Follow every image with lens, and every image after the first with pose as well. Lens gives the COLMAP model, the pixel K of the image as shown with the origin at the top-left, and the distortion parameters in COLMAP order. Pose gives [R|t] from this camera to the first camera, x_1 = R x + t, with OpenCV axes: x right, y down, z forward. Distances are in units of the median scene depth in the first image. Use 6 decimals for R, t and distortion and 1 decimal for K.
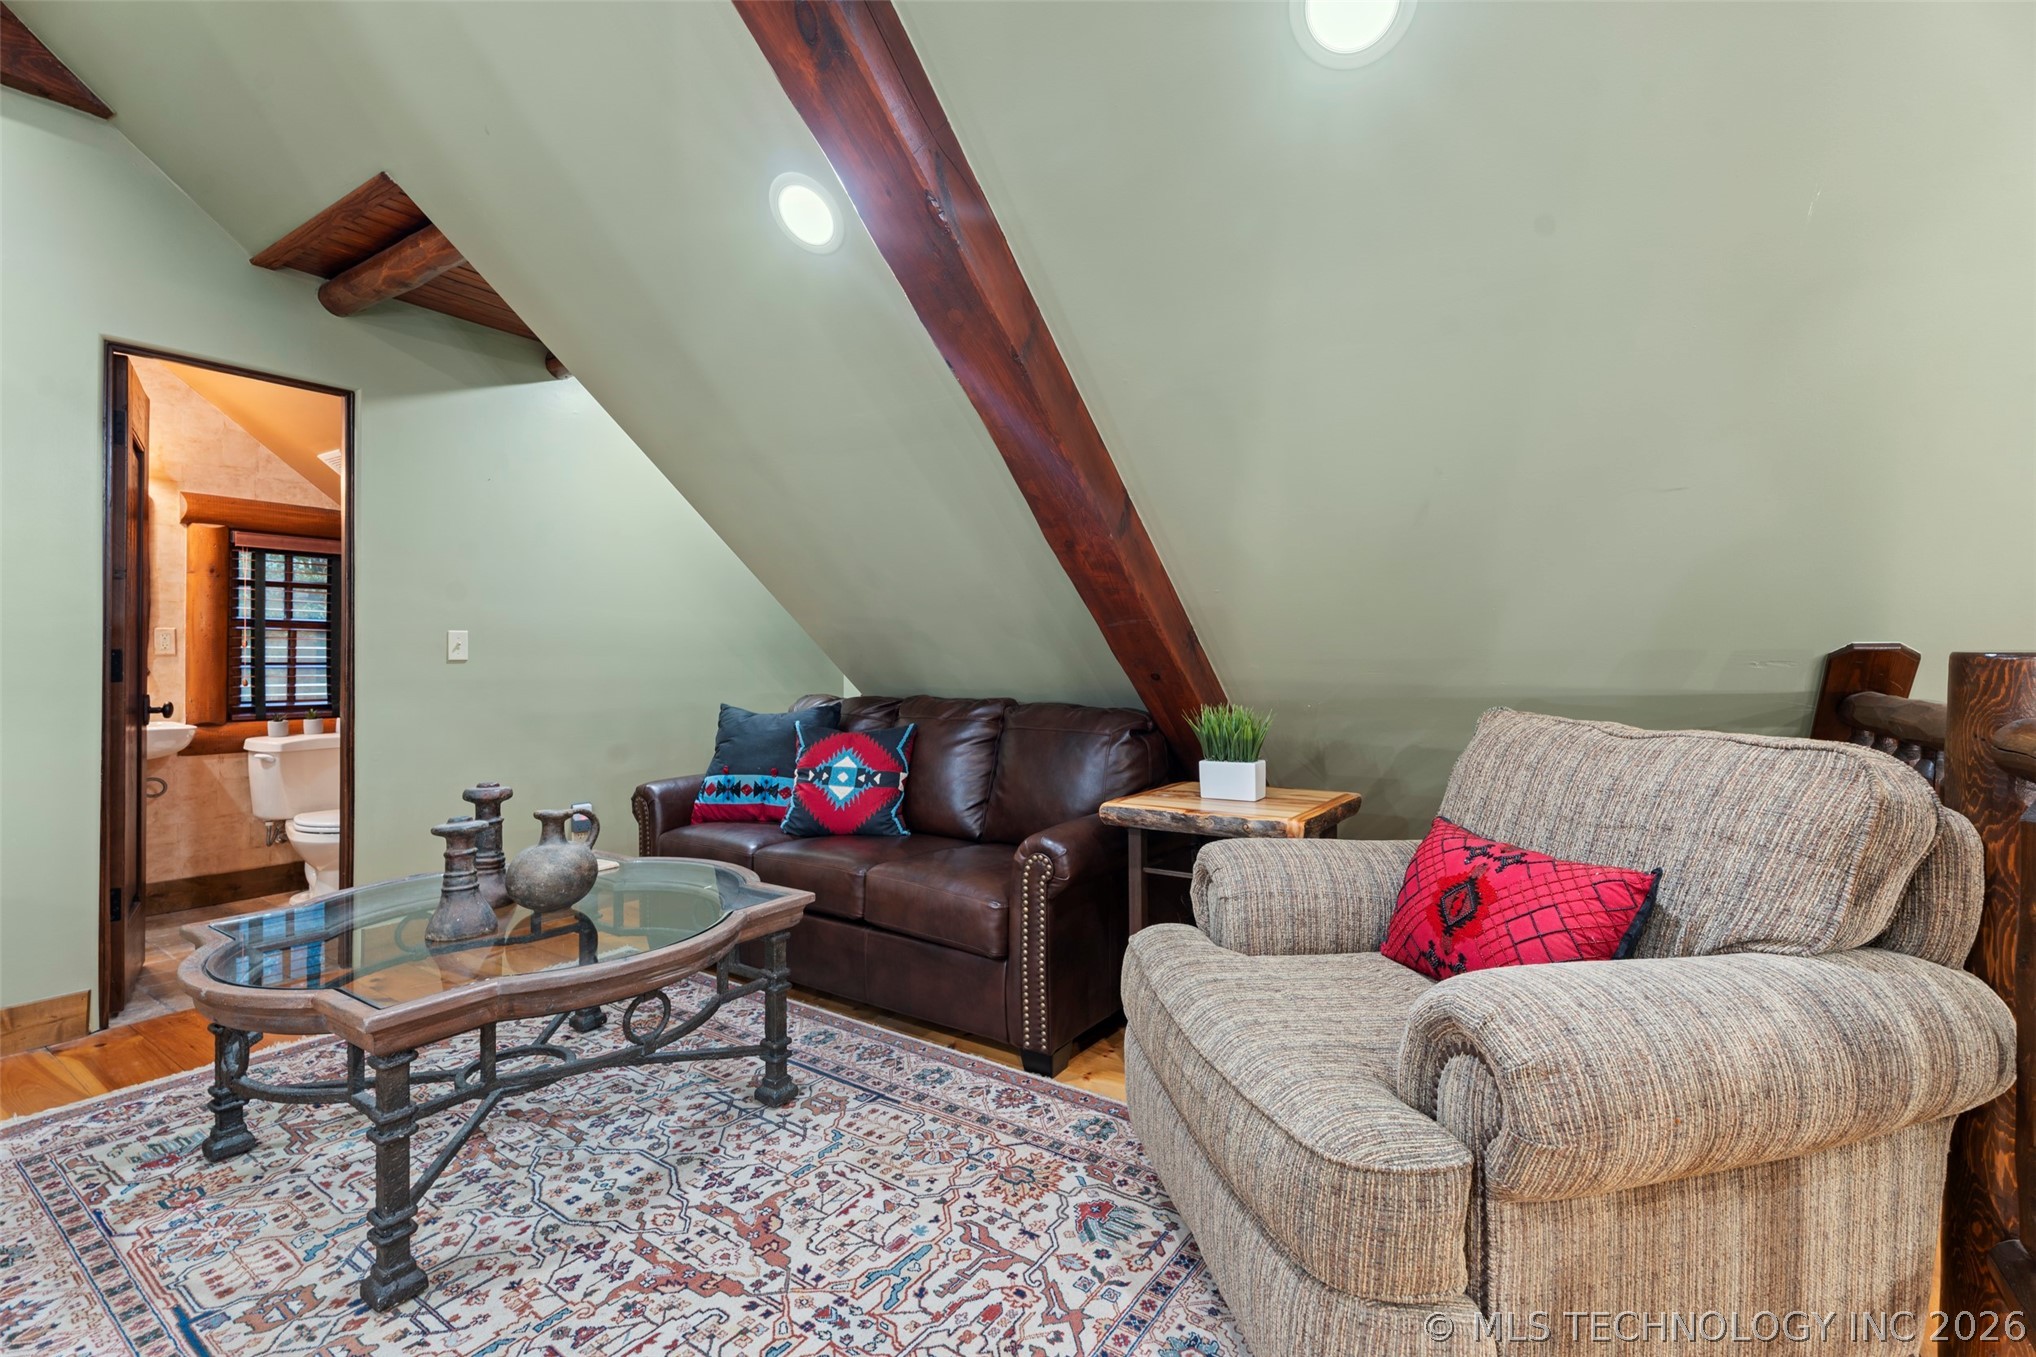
lens RADIAL K [[904.1, 0, 1026.1], [0, 904.1, 666.6], [0, 0, 1]] dist [0.003714, -0.002075]
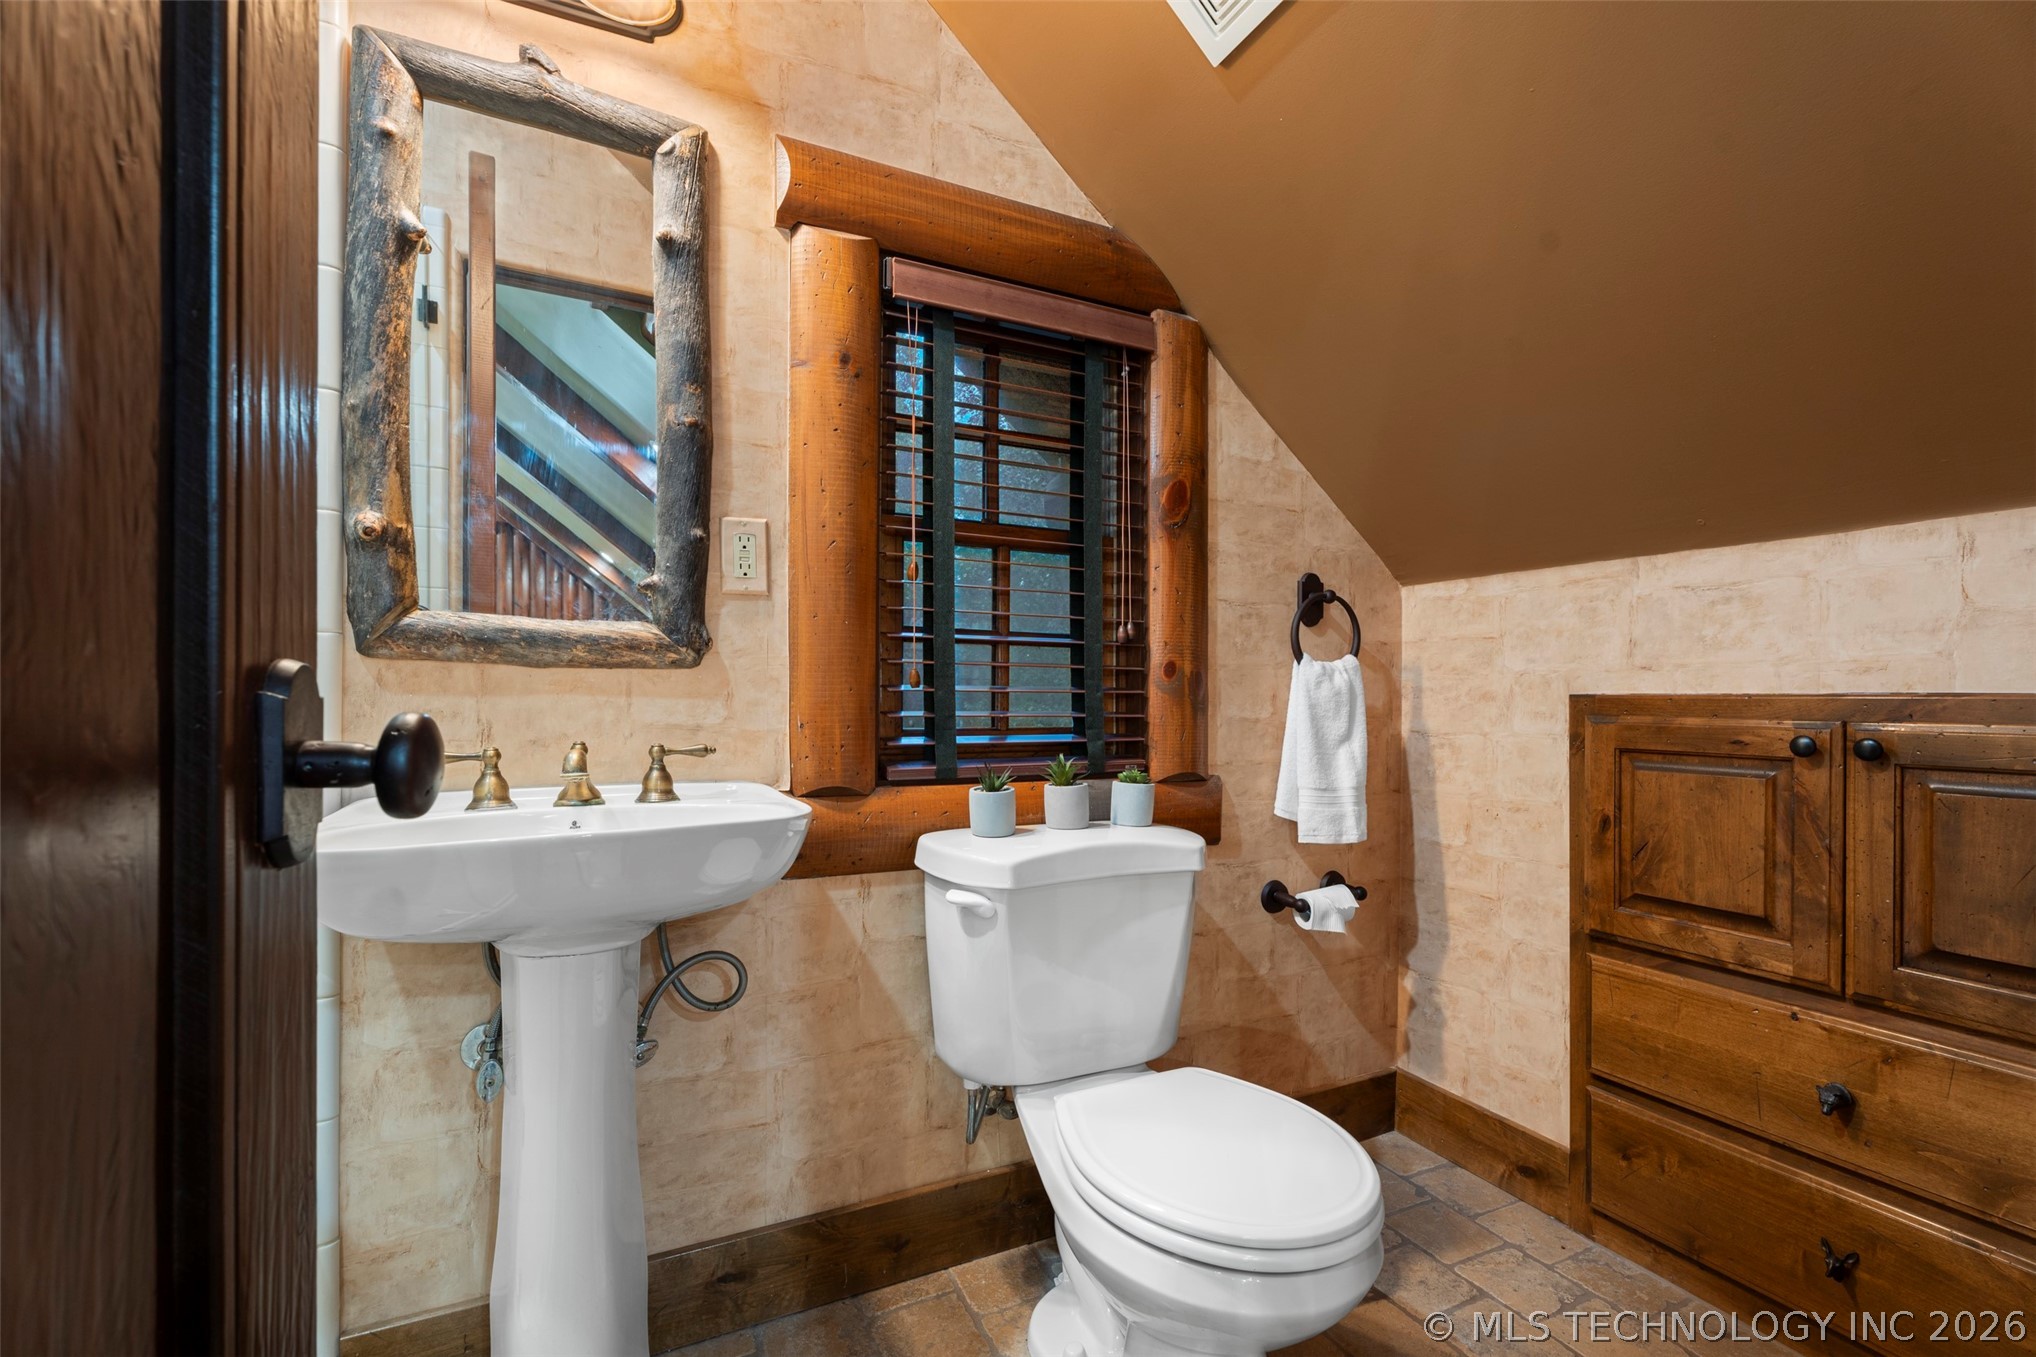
lens RADIAL K [[904.1, 0, 1022.8], [0, 904.1, 690.1], [0, 0, 1]] dist [0.003714, -0.002075]
pose [[0.857591, -0.009590, -0.514242, -0.643722], [0.005801, 0.999943, -0.008974, 0.026670], [0.514299, 0.004713, 0.857598, 0.716329]]
